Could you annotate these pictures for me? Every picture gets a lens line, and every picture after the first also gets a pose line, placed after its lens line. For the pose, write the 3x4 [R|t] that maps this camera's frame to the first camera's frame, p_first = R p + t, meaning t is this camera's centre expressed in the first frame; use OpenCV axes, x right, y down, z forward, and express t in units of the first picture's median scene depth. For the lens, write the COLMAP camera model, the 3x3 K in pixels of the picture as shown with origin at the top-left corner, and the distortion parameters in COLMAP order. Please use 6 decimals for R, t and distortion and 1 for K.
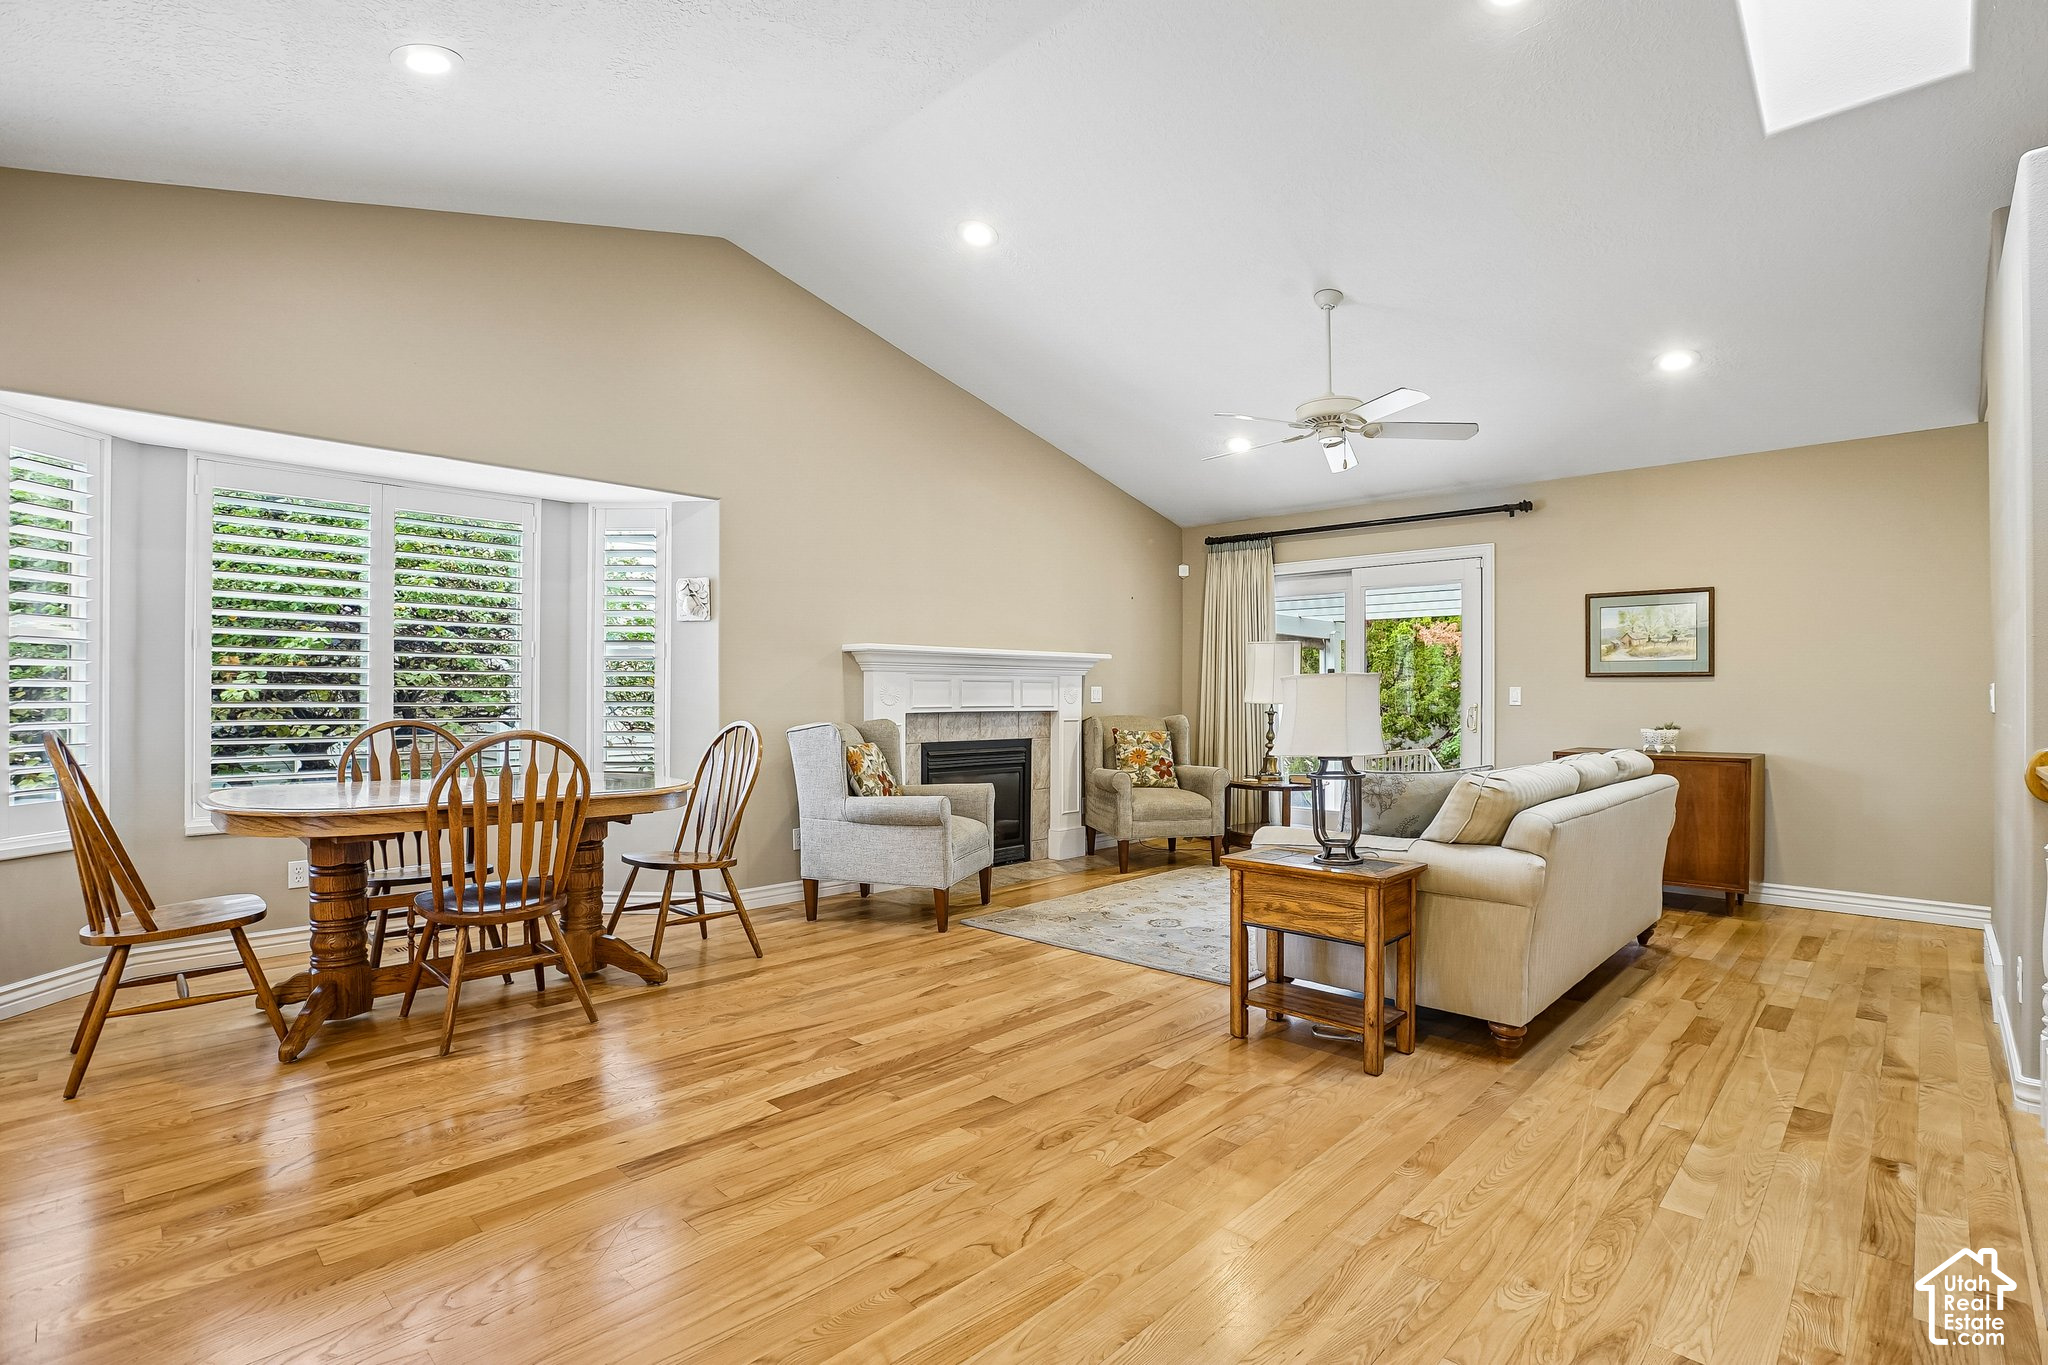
lens RADIAL K [[965.5, 0, 1030.7], [0, 965.5, 686.5], [0, 0, 1]] dist [-0.051262, 0.022393]
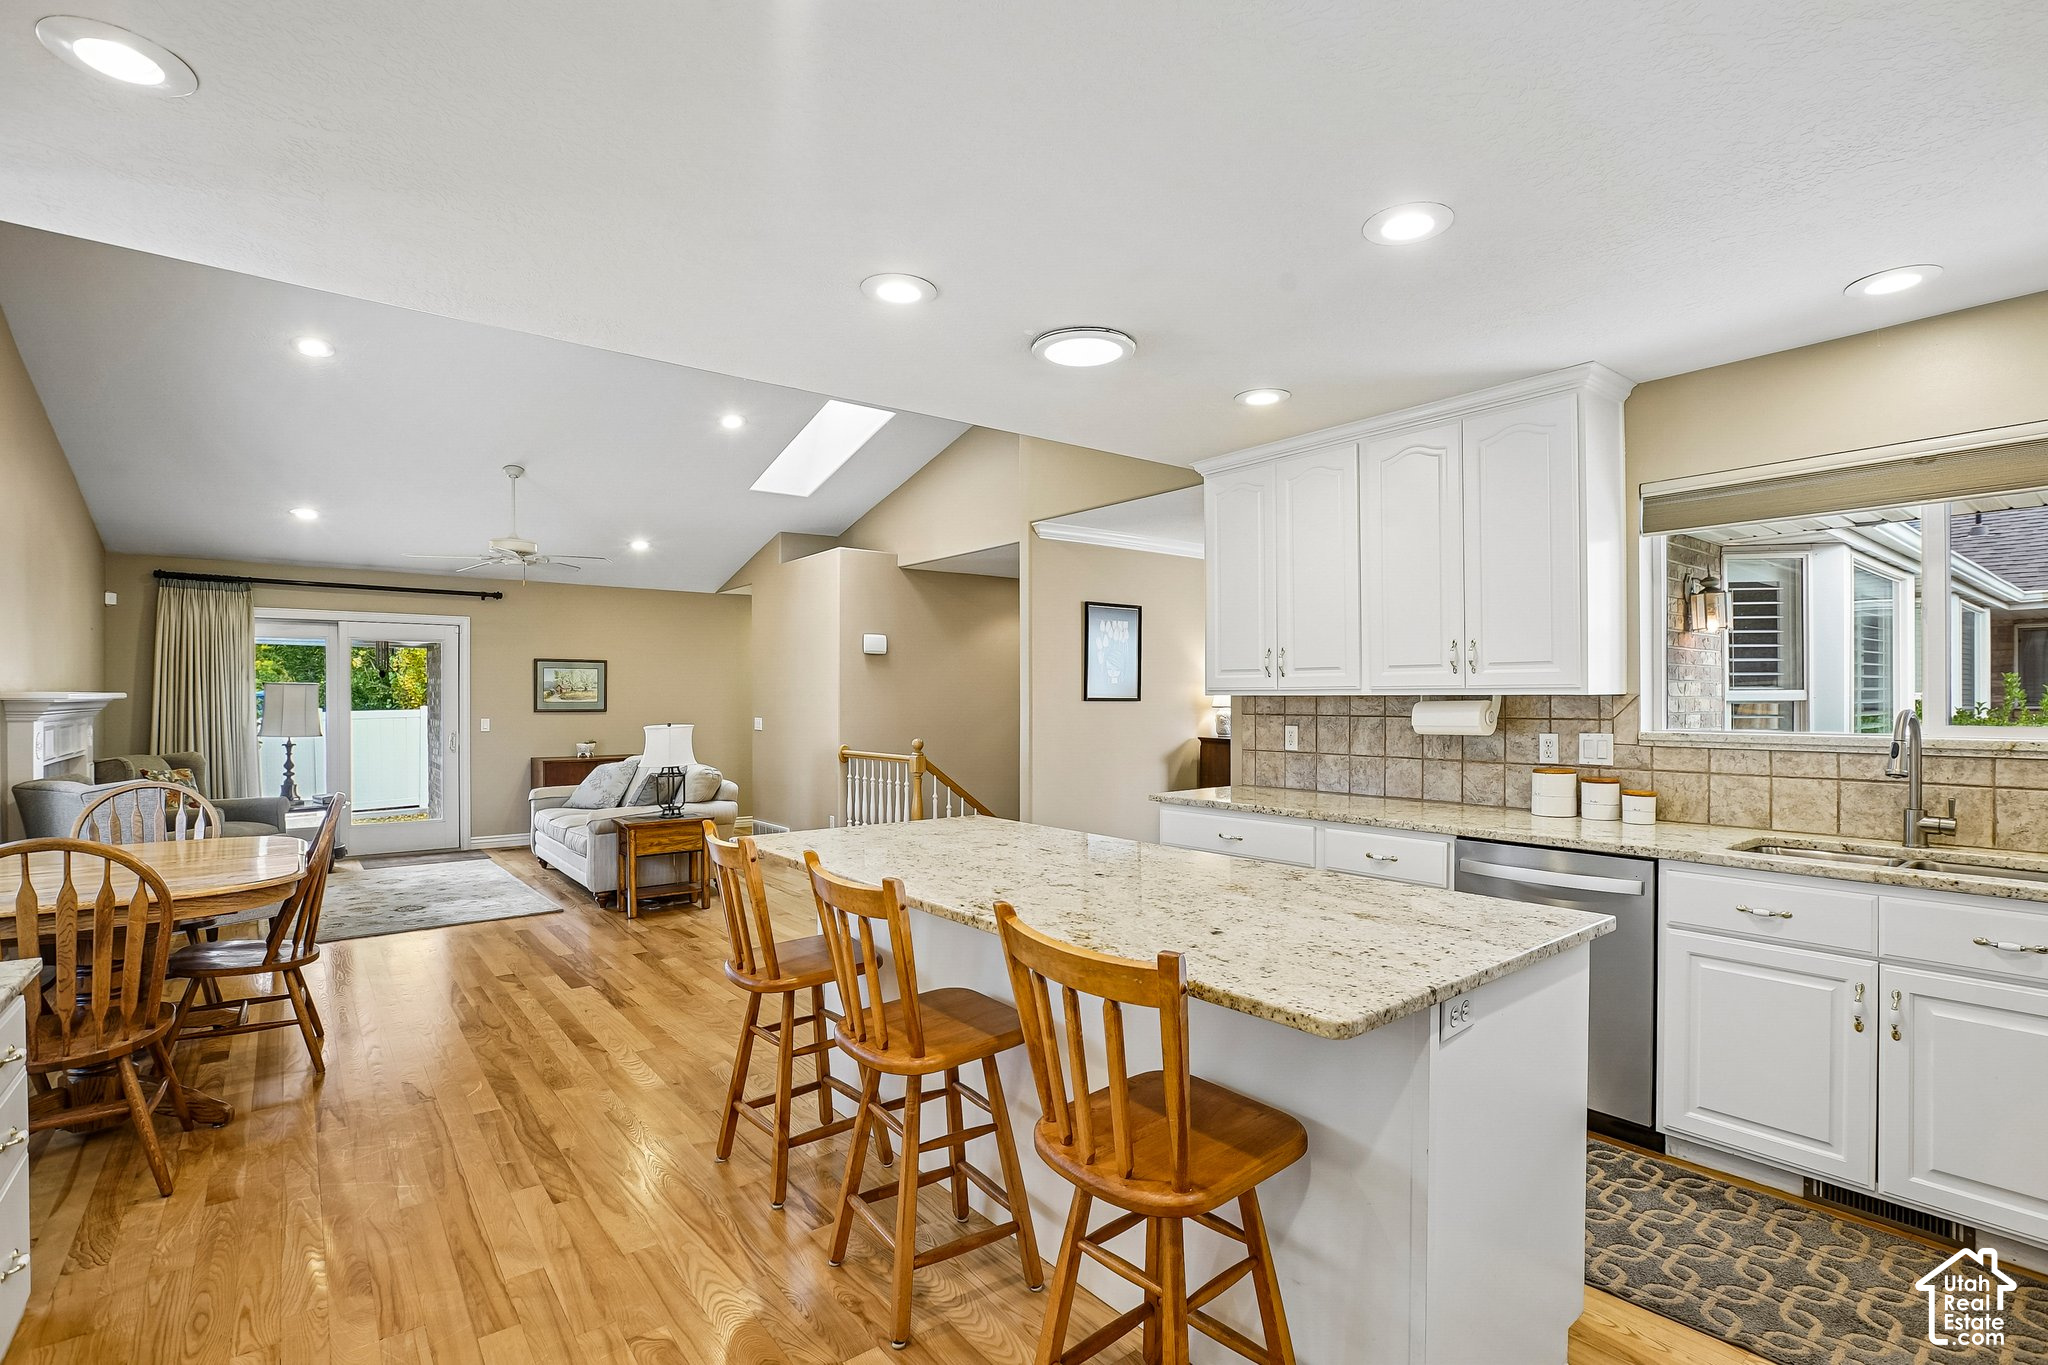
lens RADIAL K [[981.6, 0, 1030.3], [0, 981.6, 691.3], [0, 0, 1]] dist [-0.048104, 0.023220]
pose [[0.138970, 0.003019, 0.990292, -0.943601], [-0.007044, 0.999973, -0.002060, -0.049734], [-0.990272, -0.006689, 0.138987, -0.024464]]
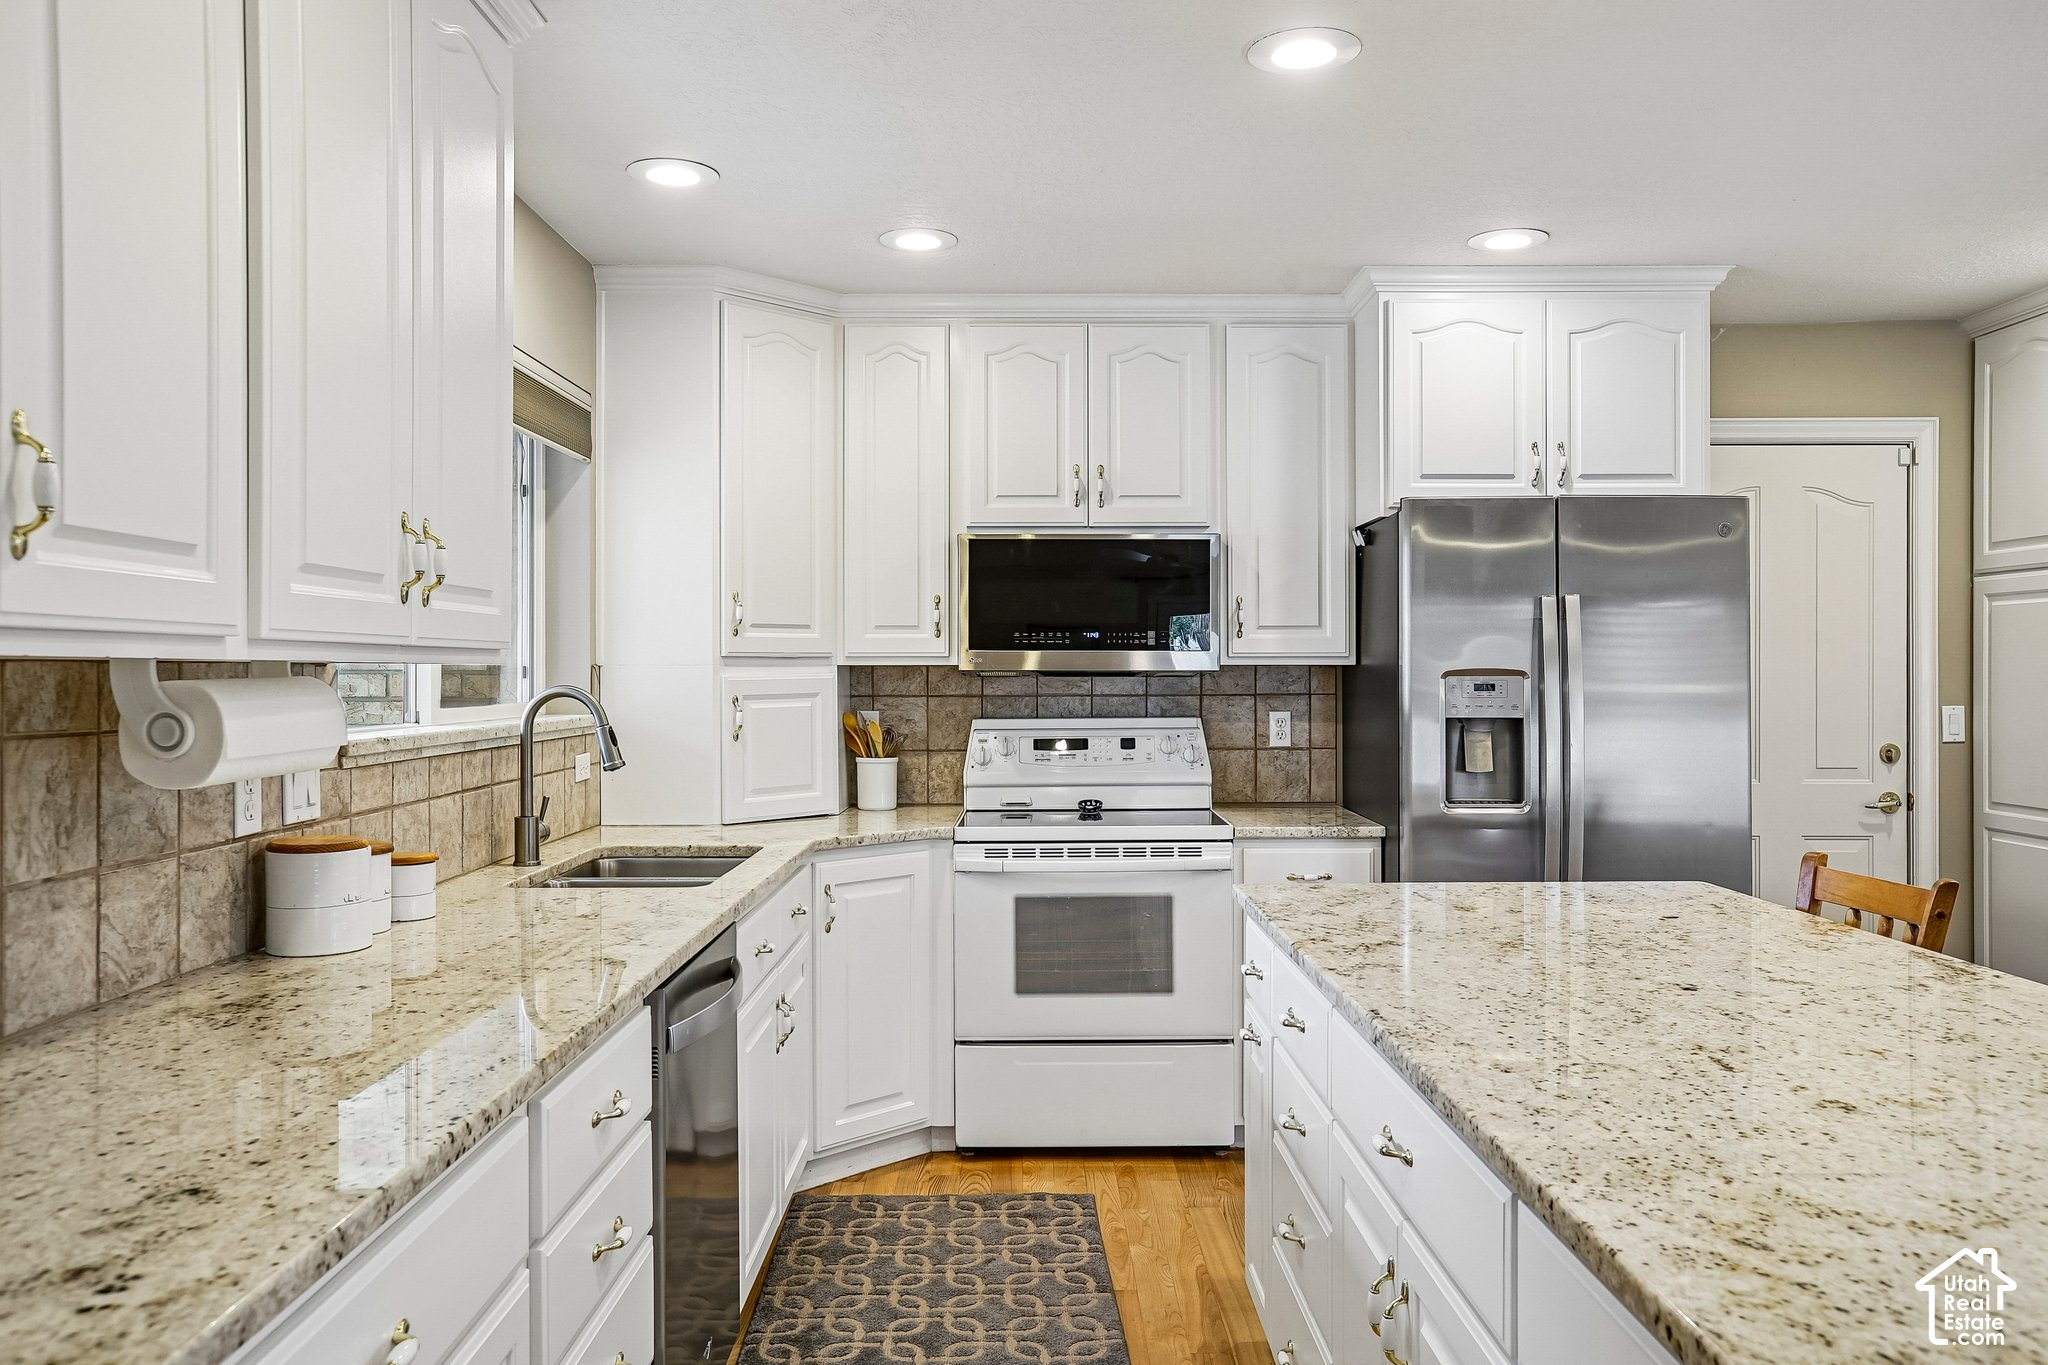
lens RADIAL K [[1510.2, 0, 1029.8], [0, 1510.2, 668.9], [0, 0, 1]] dist [-0.014521, 0.045308]
pose [[-0.713610, -0.003533, -0.700534, -0.066698], [0.005837, 0.999923, -0.010989, -0.043769], [0.700519, -0.011931, -0.713534, 0.170307]]
